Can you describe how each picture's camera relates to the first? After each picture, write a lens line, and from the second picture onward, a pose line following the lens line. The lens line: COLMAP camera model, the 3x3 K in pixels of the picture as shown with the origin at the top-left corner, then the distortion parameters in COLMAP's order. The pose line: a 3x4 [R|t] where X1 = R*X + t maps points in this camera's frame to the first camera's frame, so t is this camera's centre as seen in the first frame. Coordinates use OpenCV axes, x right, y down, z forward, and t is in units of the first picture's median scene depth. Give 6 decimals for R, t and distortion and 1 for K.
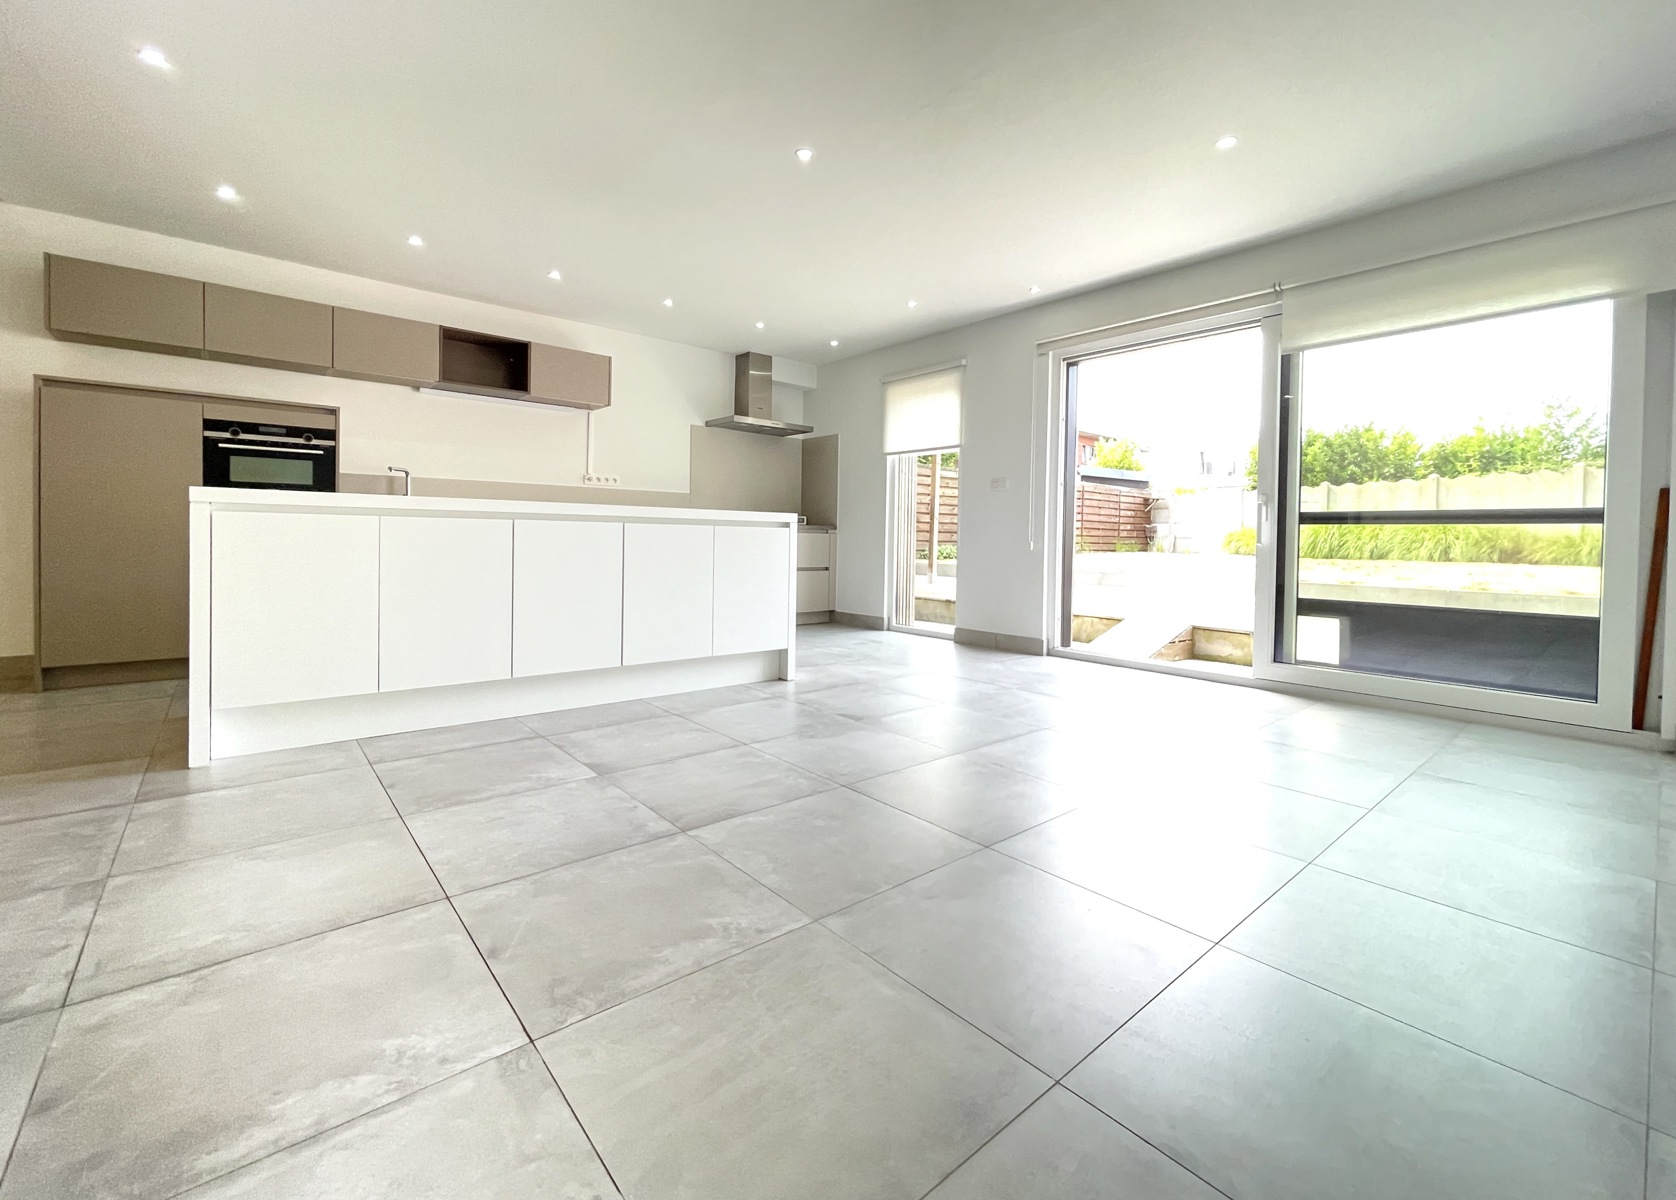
lens RADIAL K [[703.3, 0, 840.9], [0, 703.3, 554.8], [0, 0, 1]] dist [-0.001478, -0.000068]
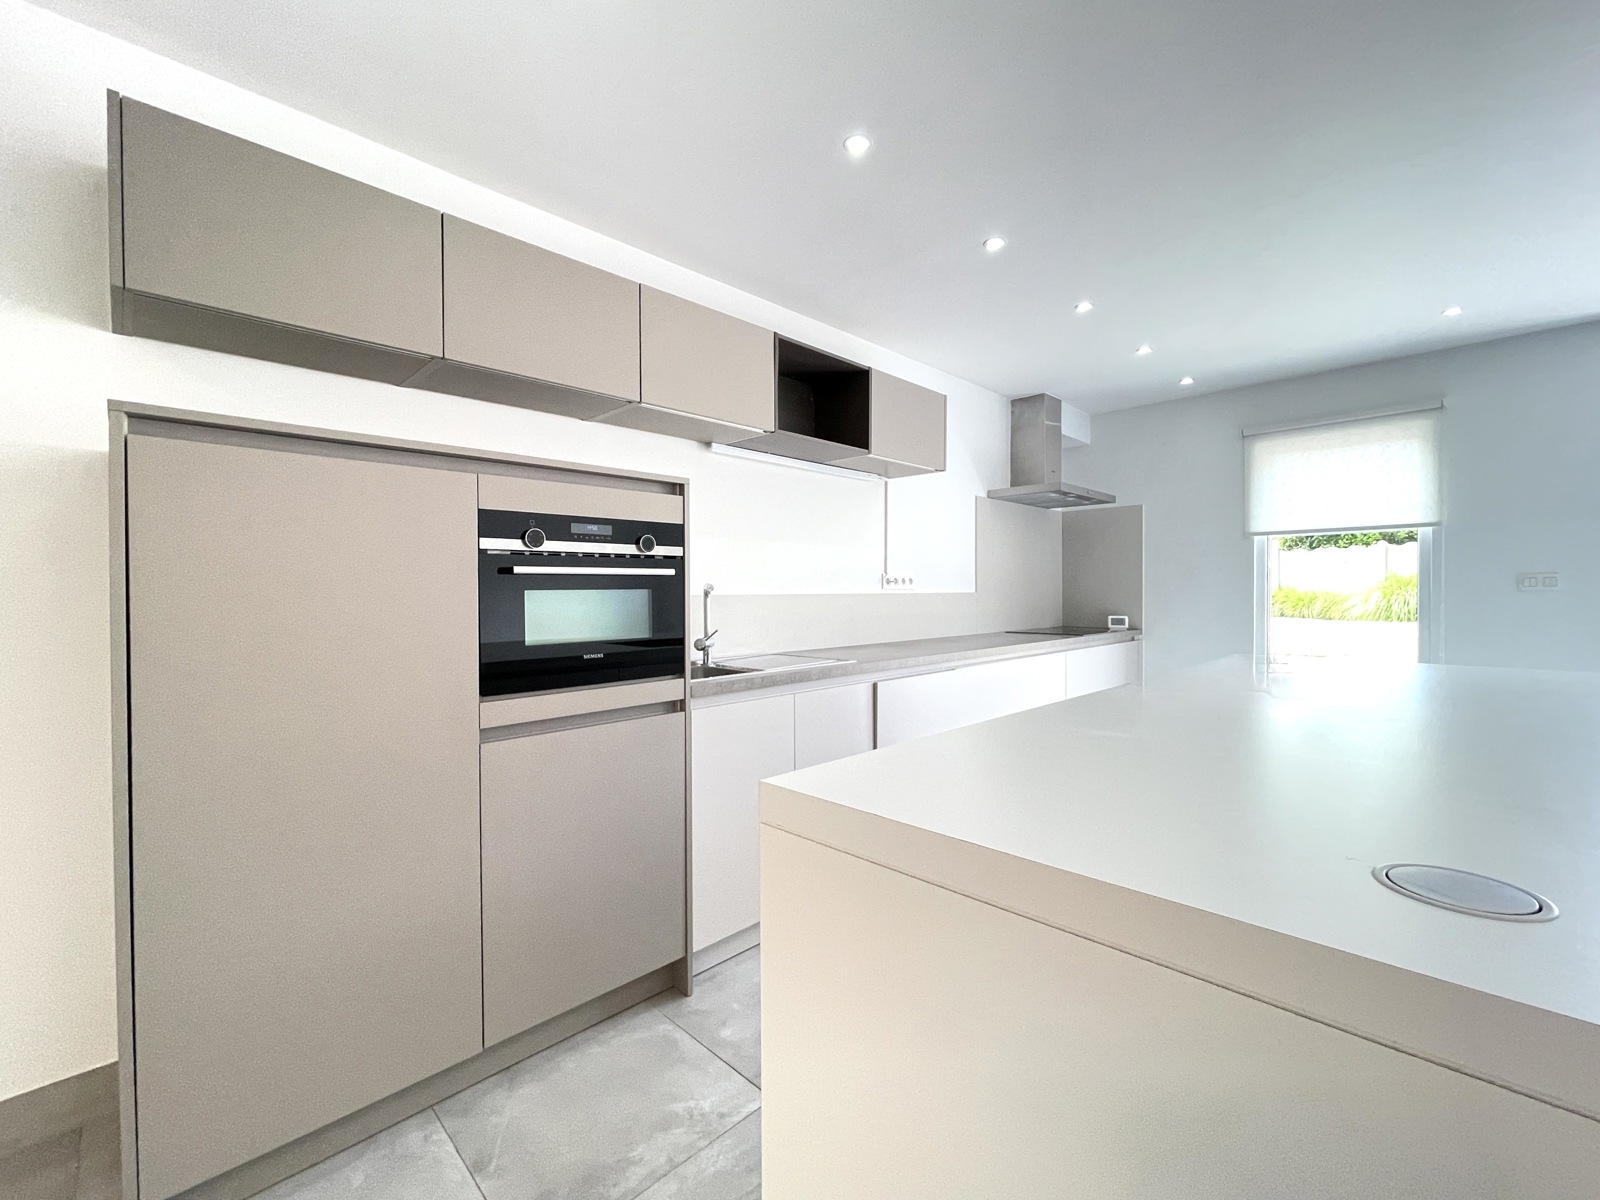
lens RADIAL K [[673.6, 0, 800.0], [0, 673.6, 600.0], [0, 0, 1]] dist [-0.000335, -0.000149]
pose [[0.996927, -0.023234, 0.074807, -0.590906], [0.024281, 0.999619, -0.013122, -0.101543], [-0.074474, 0.014898, 0.997112, 0.452449]]
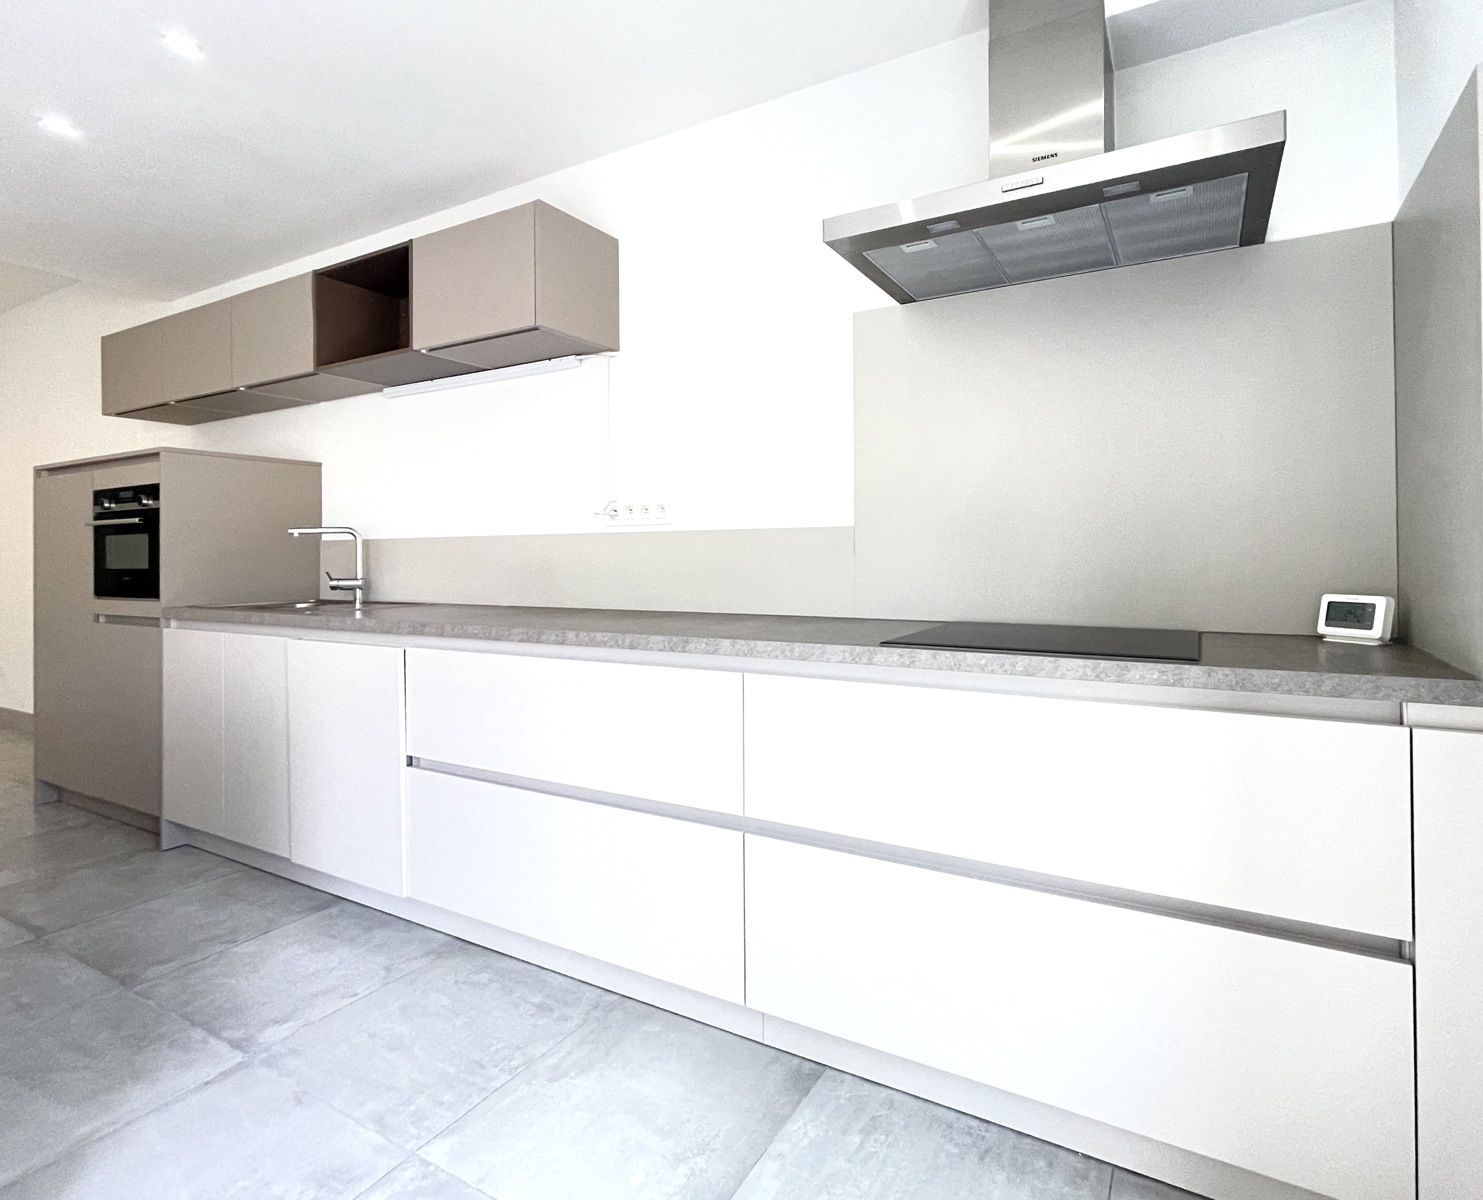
lens RADIAL K [[709.9, 0, 739.7], [0, 709.9, 560.2], [0, 0, 1]] dist [-0.001494, -0.000280]
pose [[0.395560, -0.014881, -0.918319, 0.090673], [-0.005916, 0.999807, -0.018750, -0.085134], [0.918421, 0.012850, 0.395396, 1.091067]]
